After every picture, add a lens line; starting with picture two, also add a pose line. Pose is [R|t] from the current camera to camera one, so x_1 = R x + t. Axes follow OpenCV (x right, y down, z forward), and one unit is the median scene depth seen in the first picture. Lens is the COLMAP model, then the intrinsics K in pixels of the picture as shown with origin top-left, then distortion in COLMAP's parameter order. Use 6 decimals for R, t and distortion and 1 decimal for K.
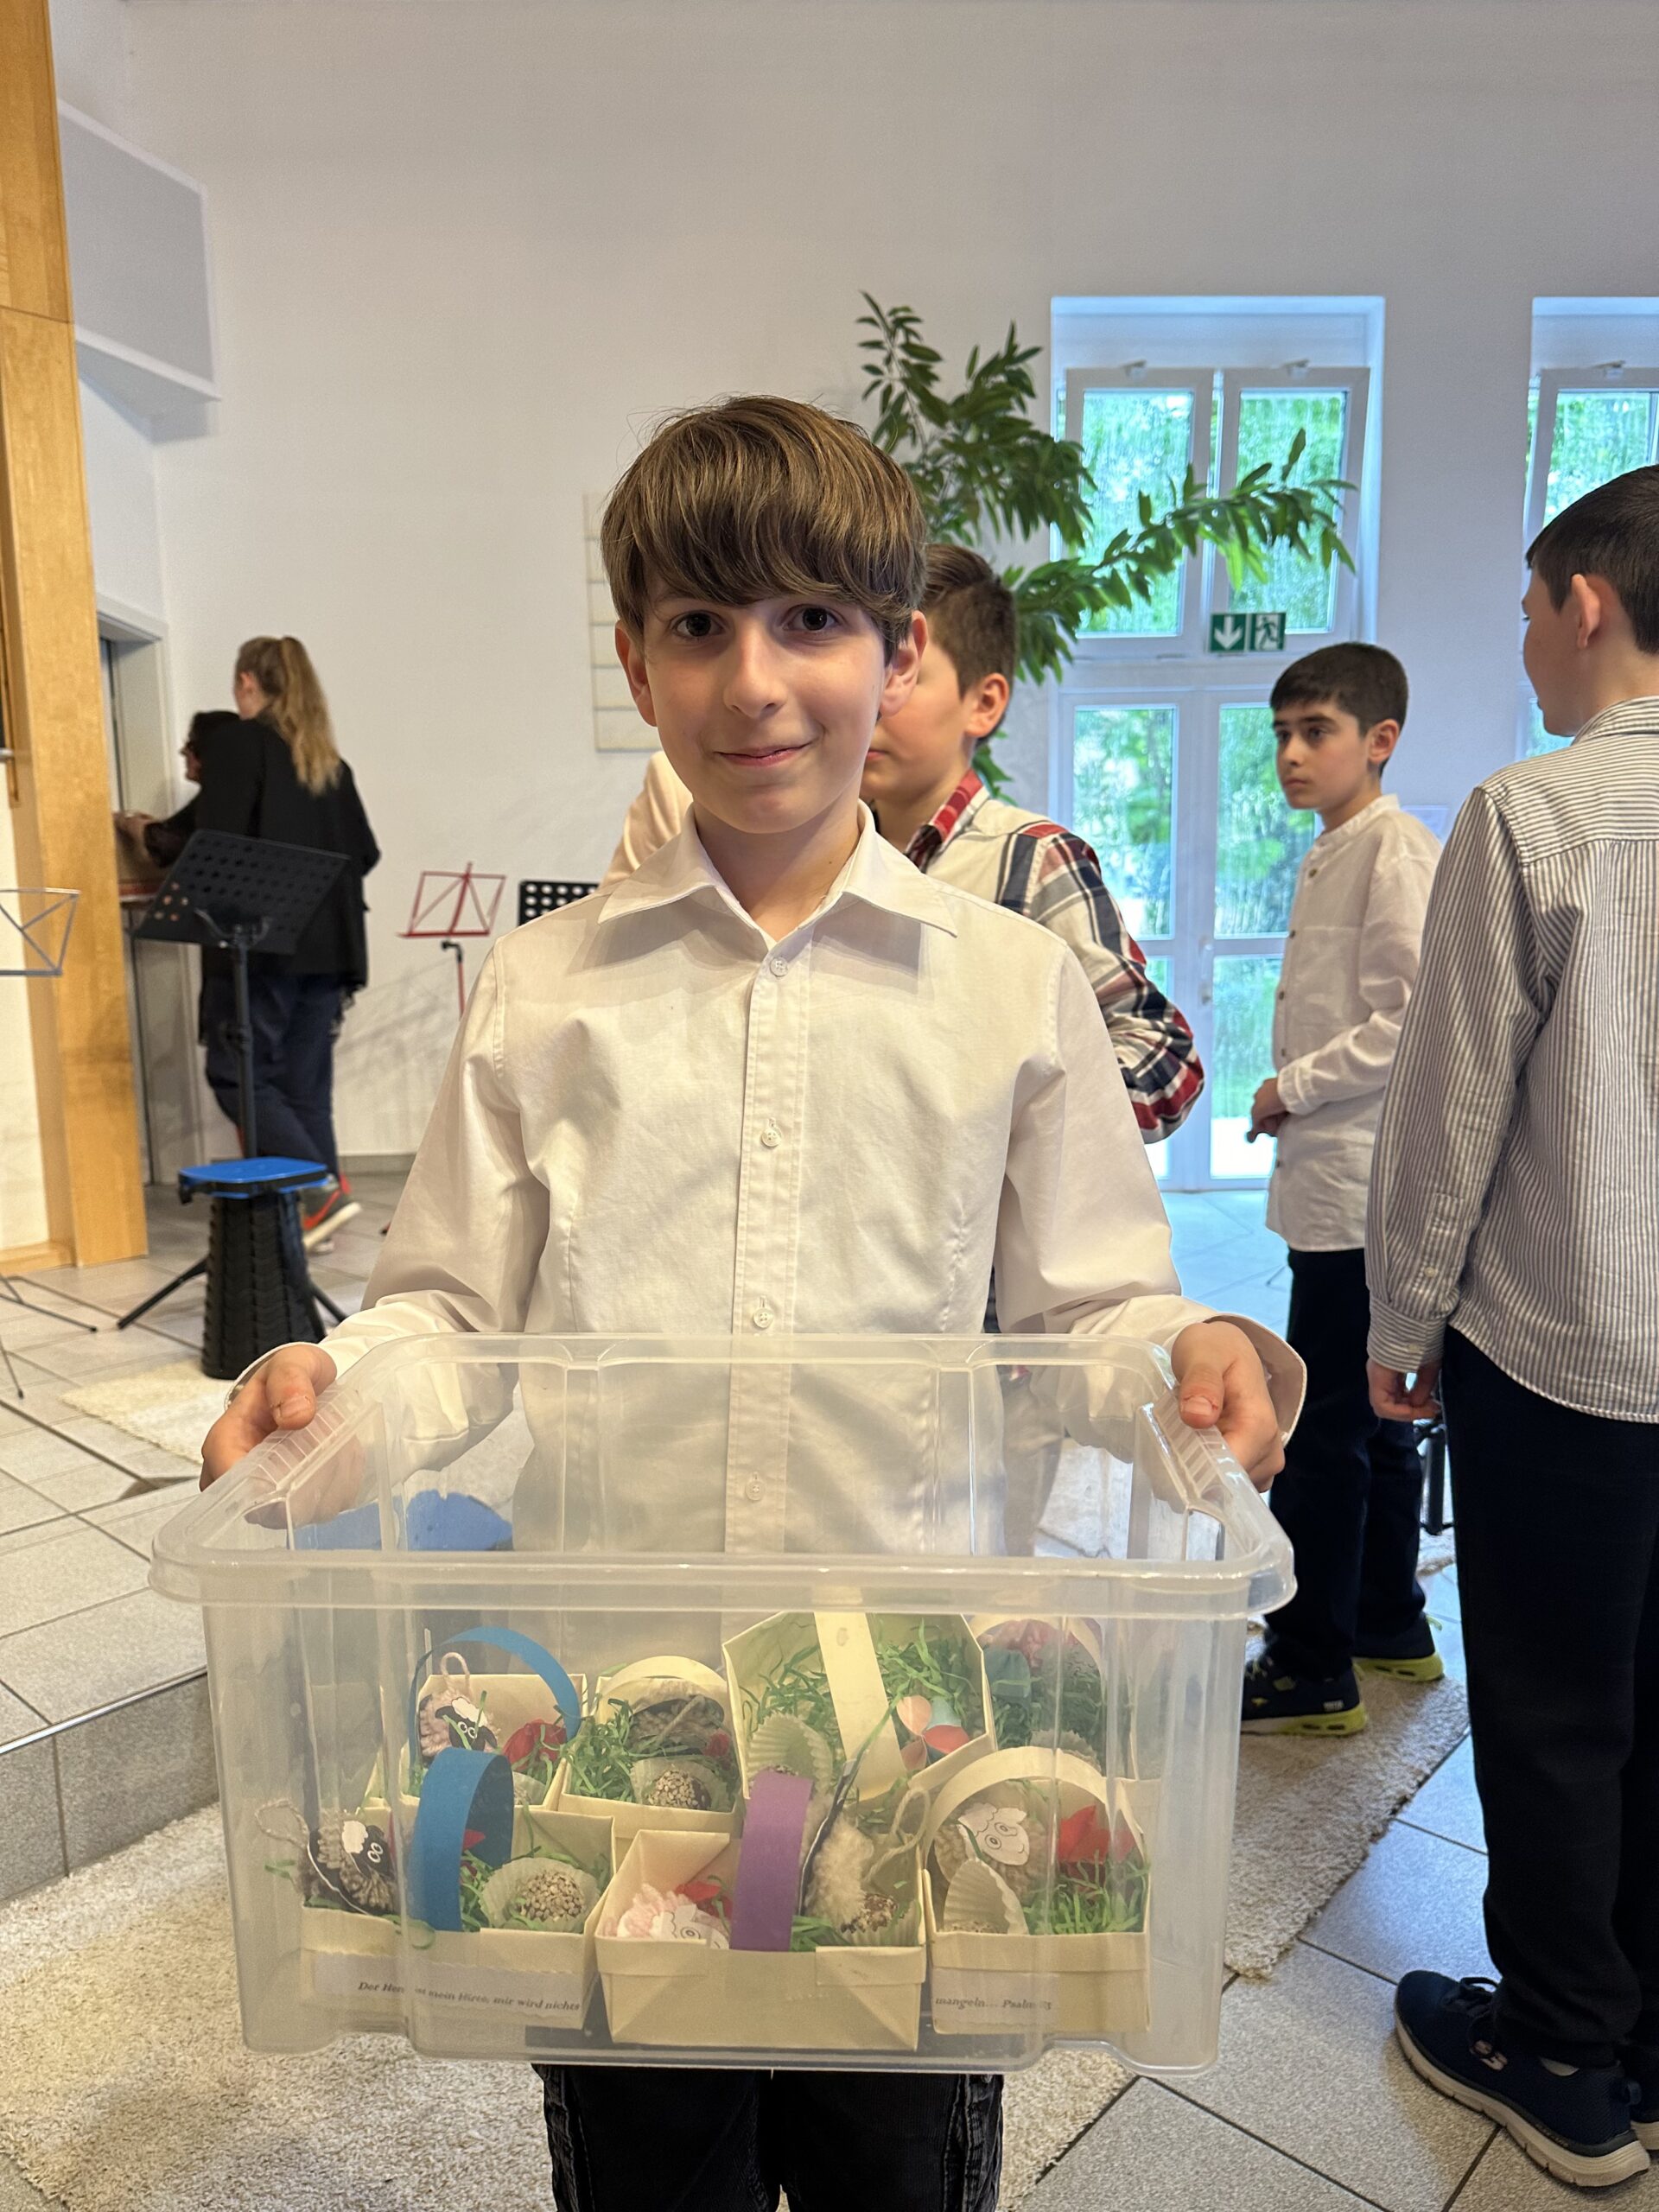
lens RADIAL K [[1581.9, 0, 832.5], [0, 1581.9, 1117.1], [0, 0, 1]] dist [-0.005877, -0.006715]
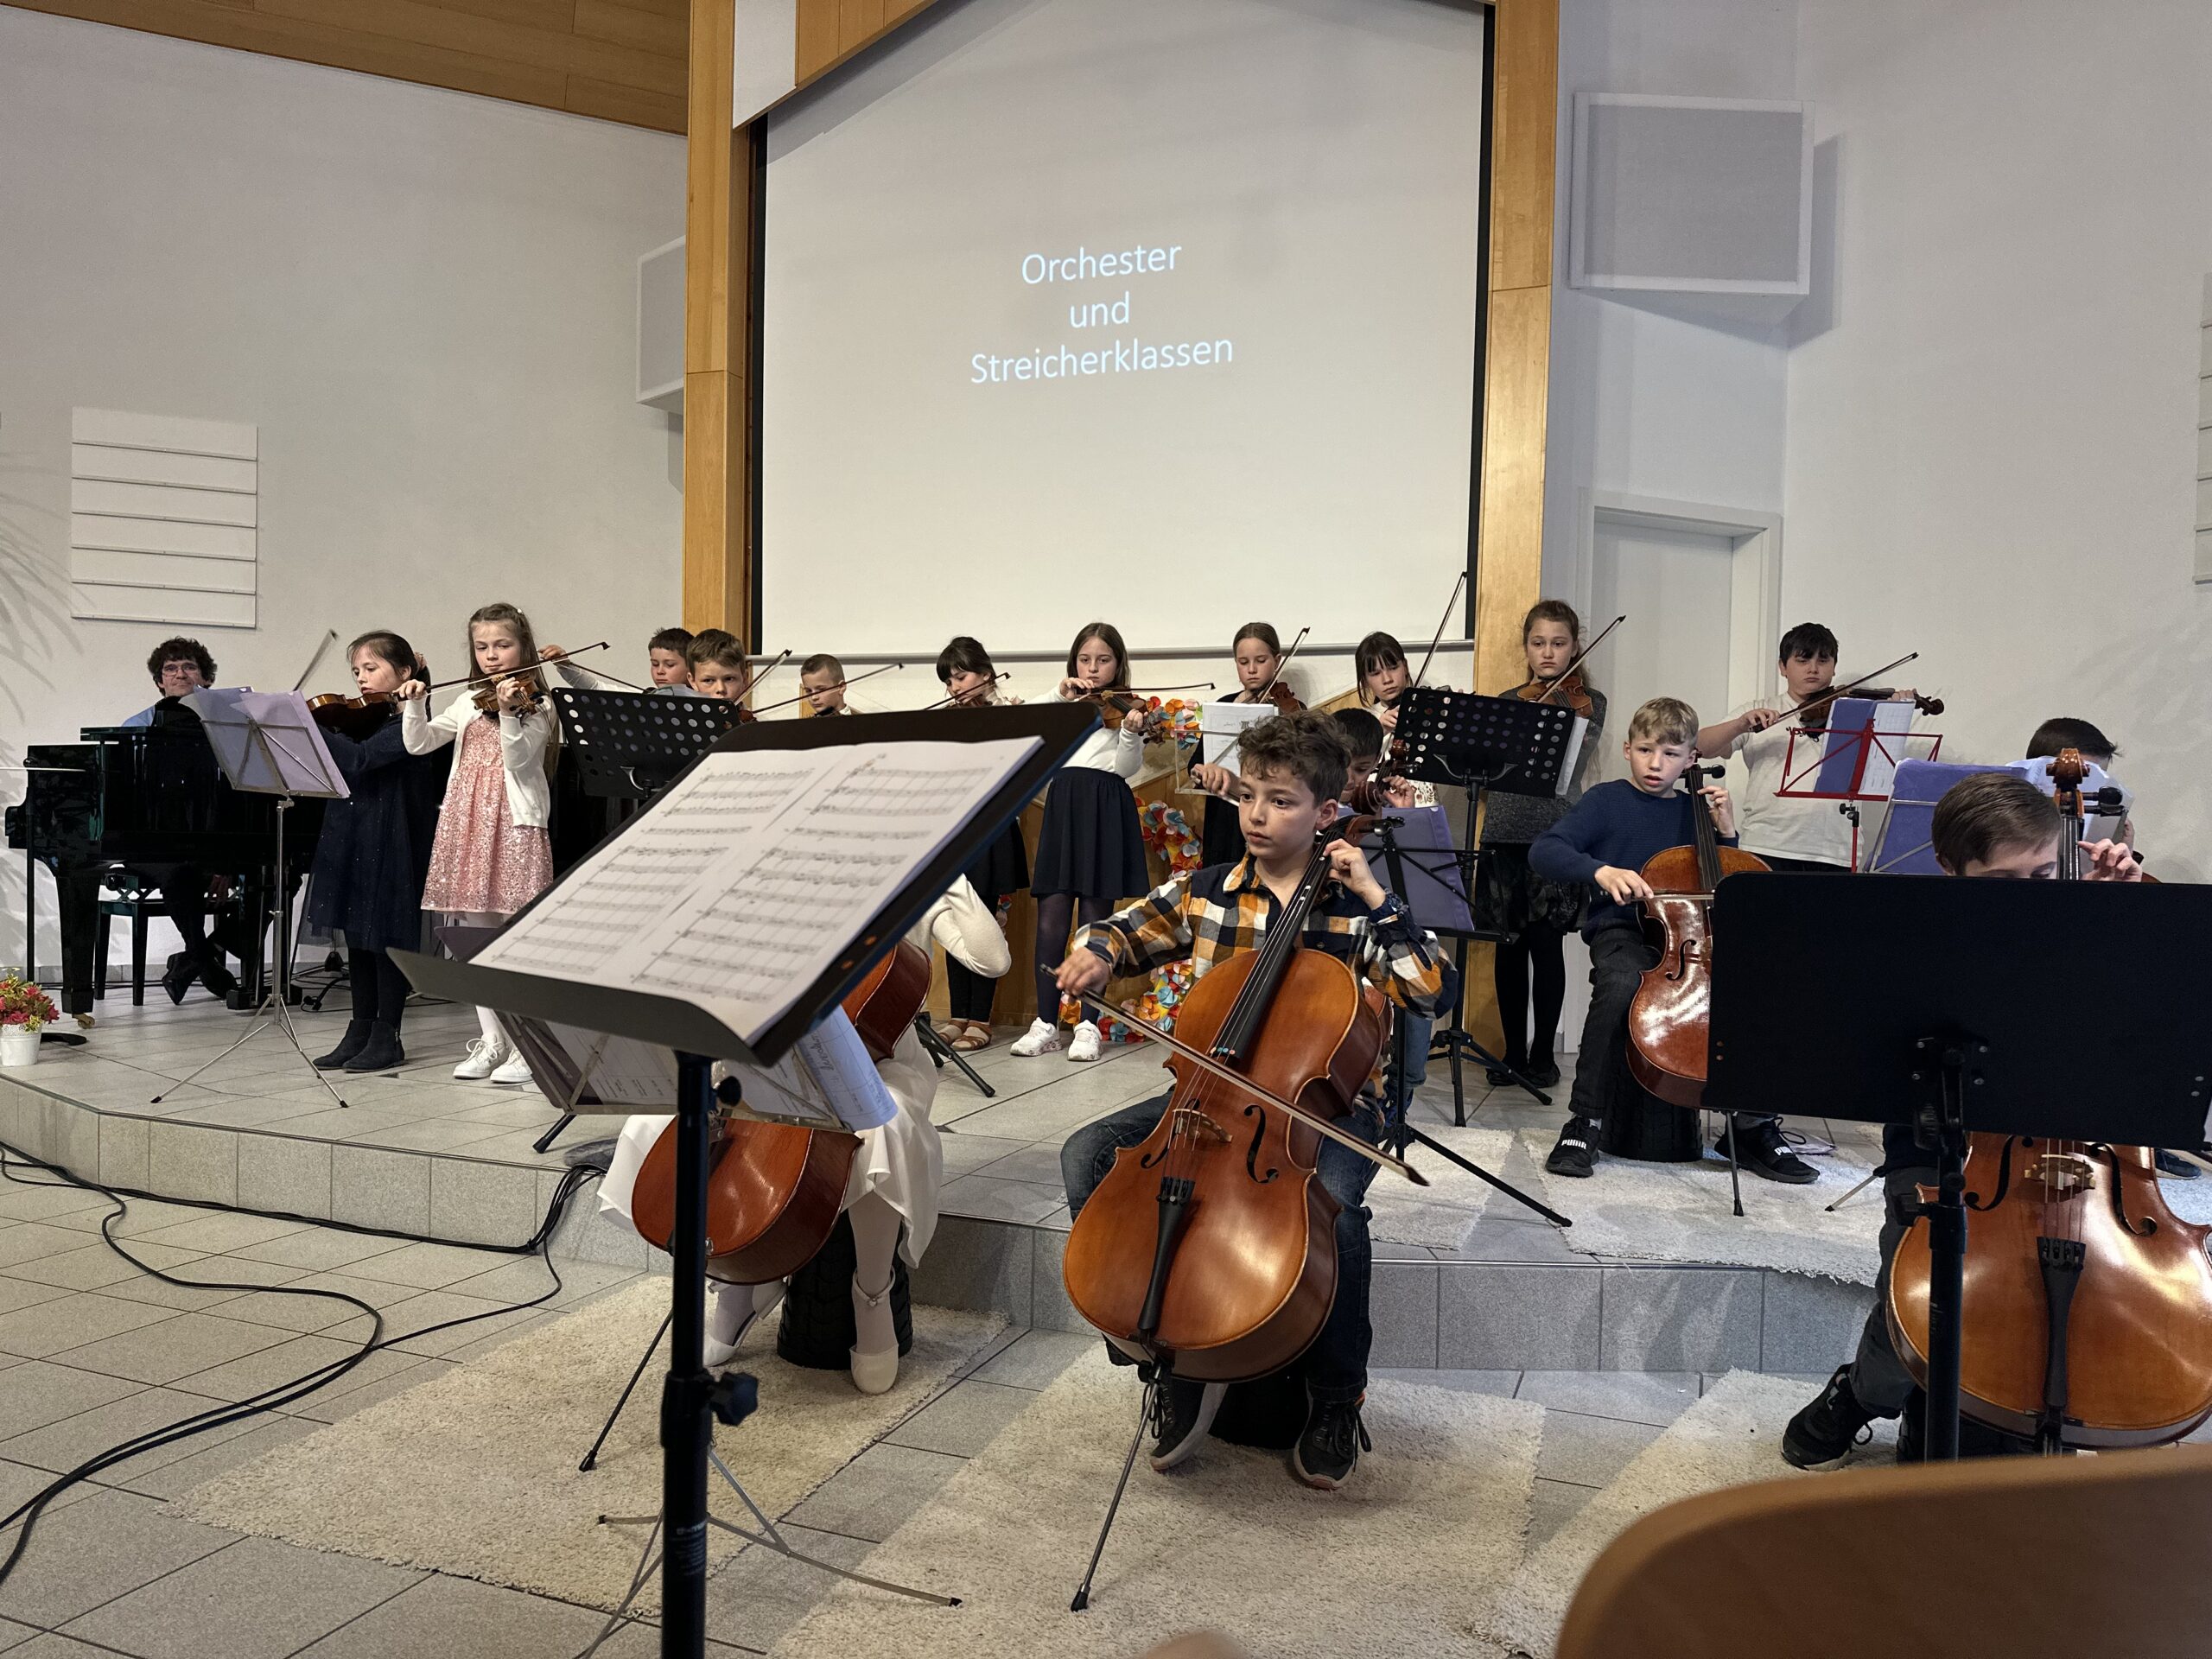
lens RADIAL K [[1560.9, 0, 1095.9], [0, 1560.9, 852.0], [0, 0, 1]] dist [0.056532, -0.096423]
pose [[0.357420, 0.047784, -0.932721, 0.454232], [-0.163208, 0.986519, -0.012001, -0.002465], [0.919573, 0.156516, 0.360400, 0.261409]]
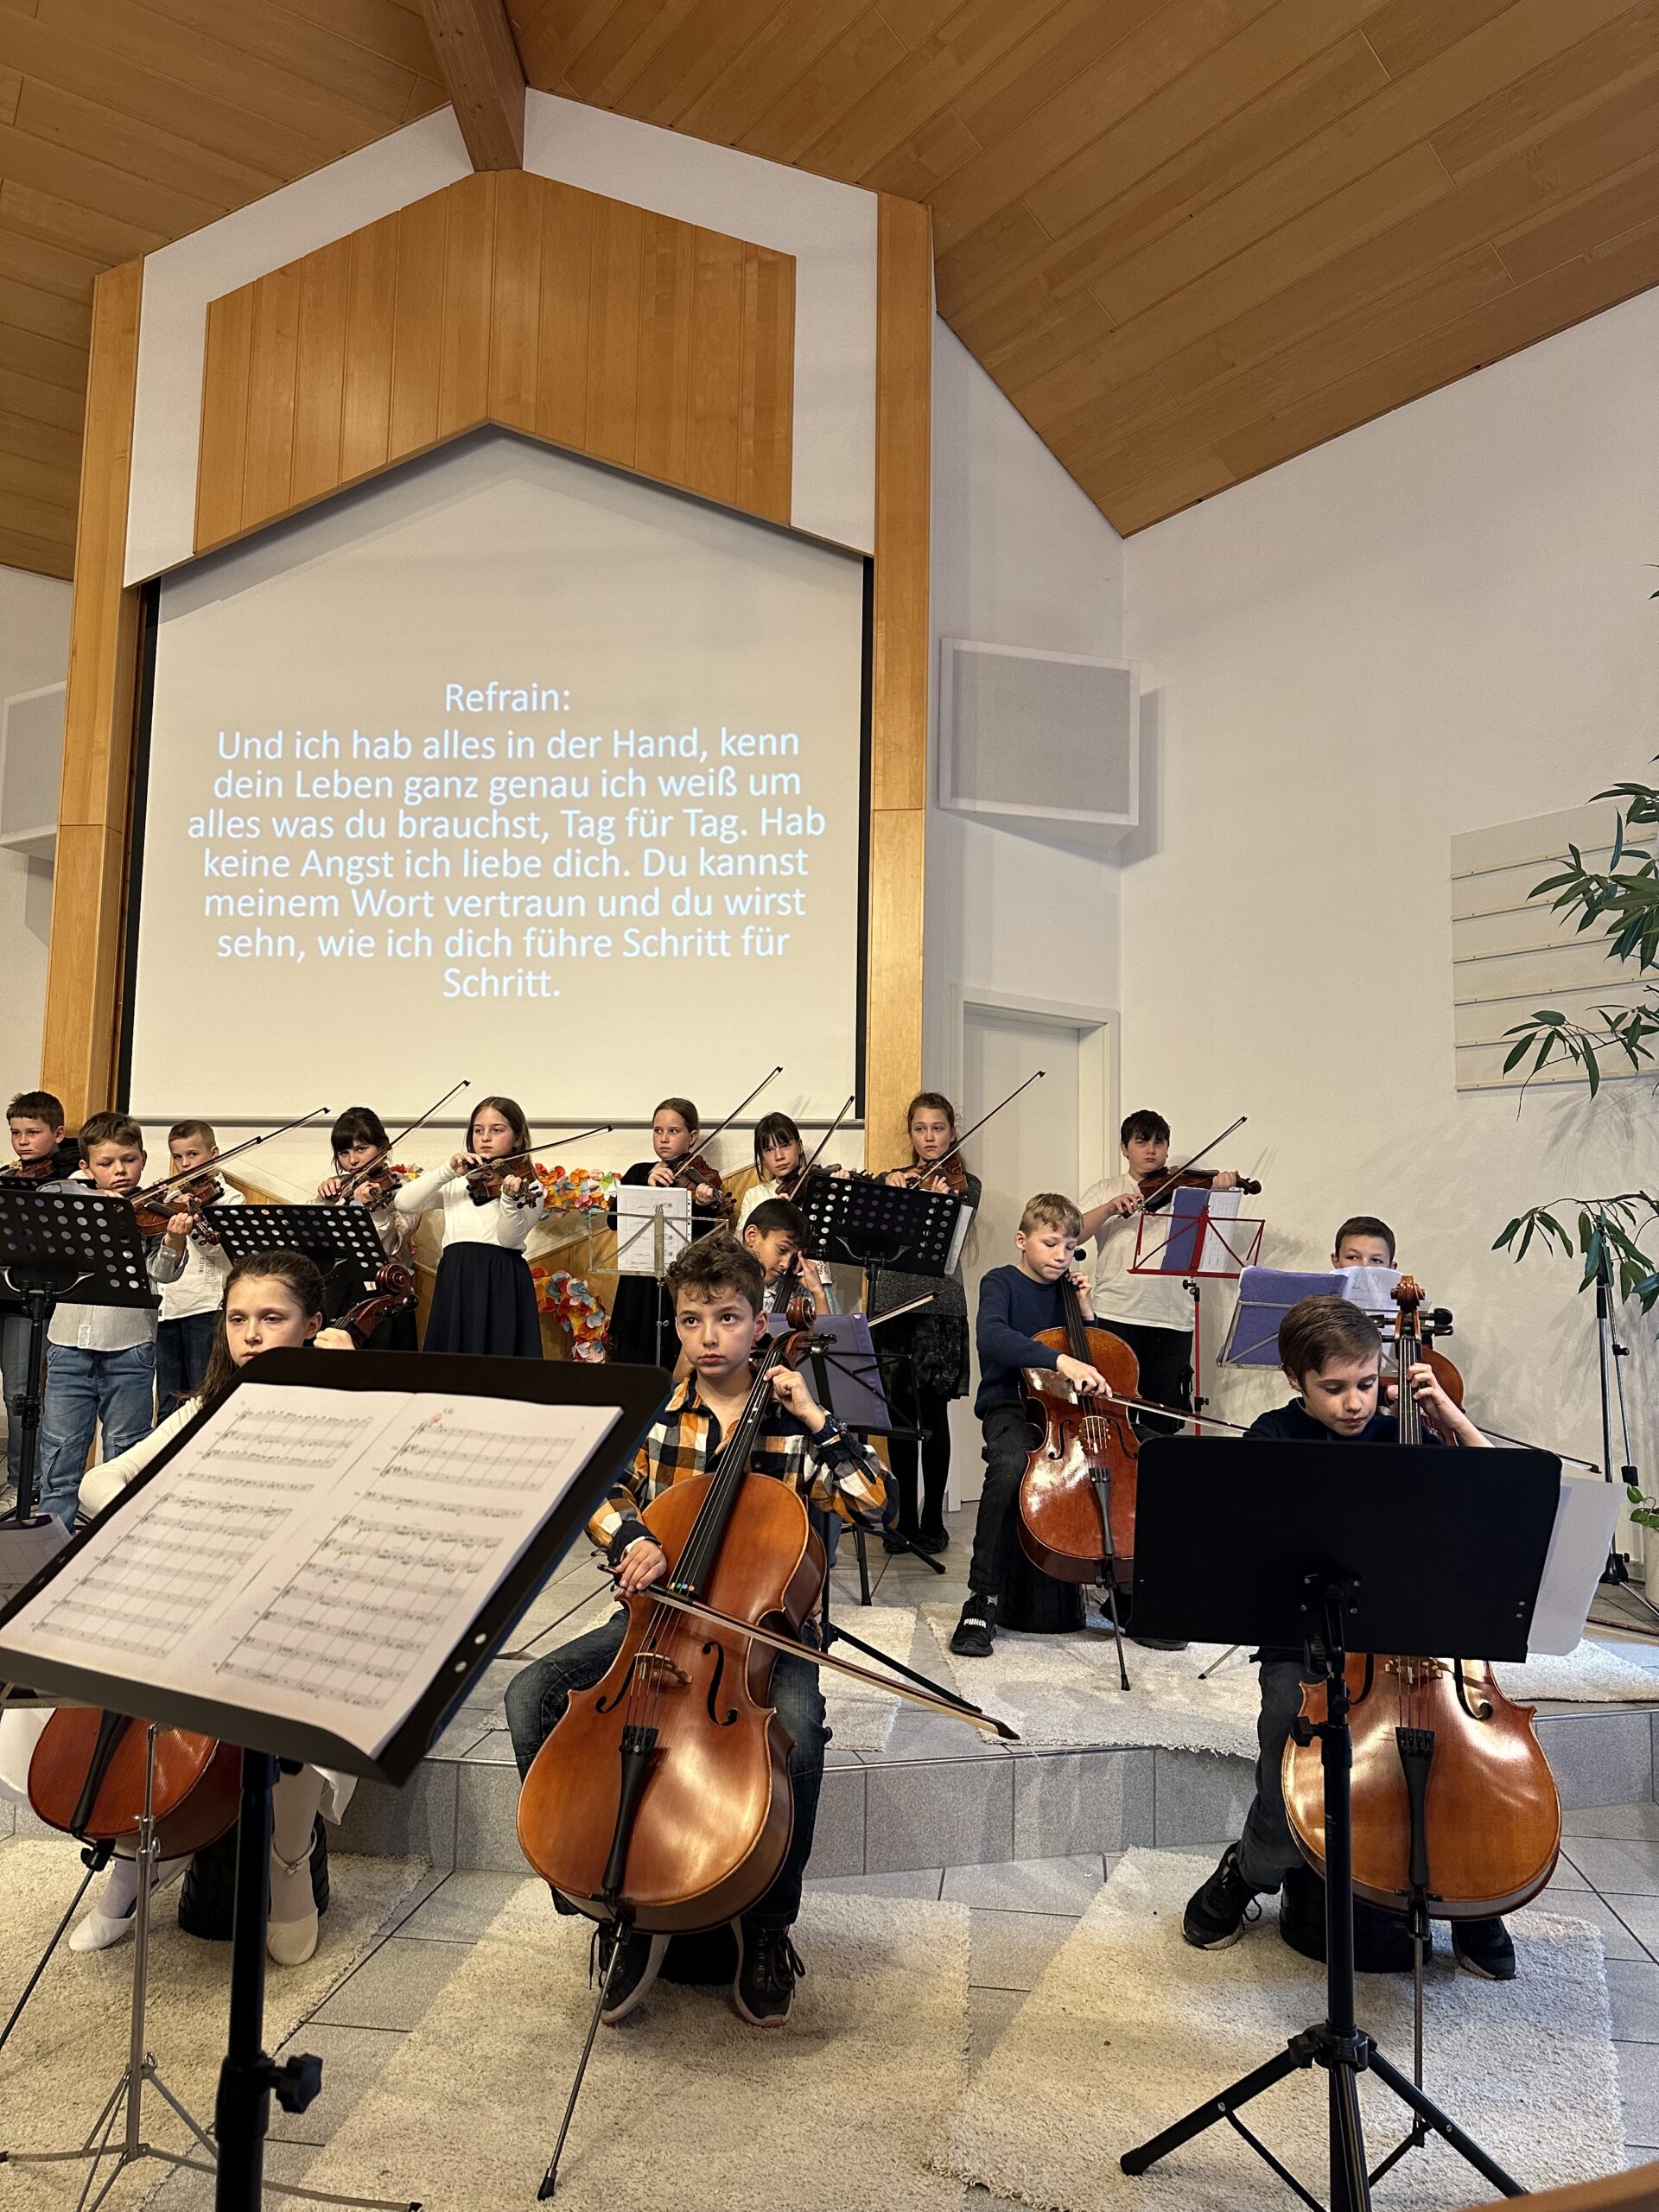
lens RADIAL K [[1548.6, 0, 829.5], [0, 1548.6, 1106.0], [0, 0, 1]] dist [0.051928, -0.071870]
pose [[0.565170, -0.048620, -0.823540, 0.461429], [-0.147807, 0.976141, -0.159065, -0.027257], [0.811625, 0.211624, 0.544499, 0.224897]]
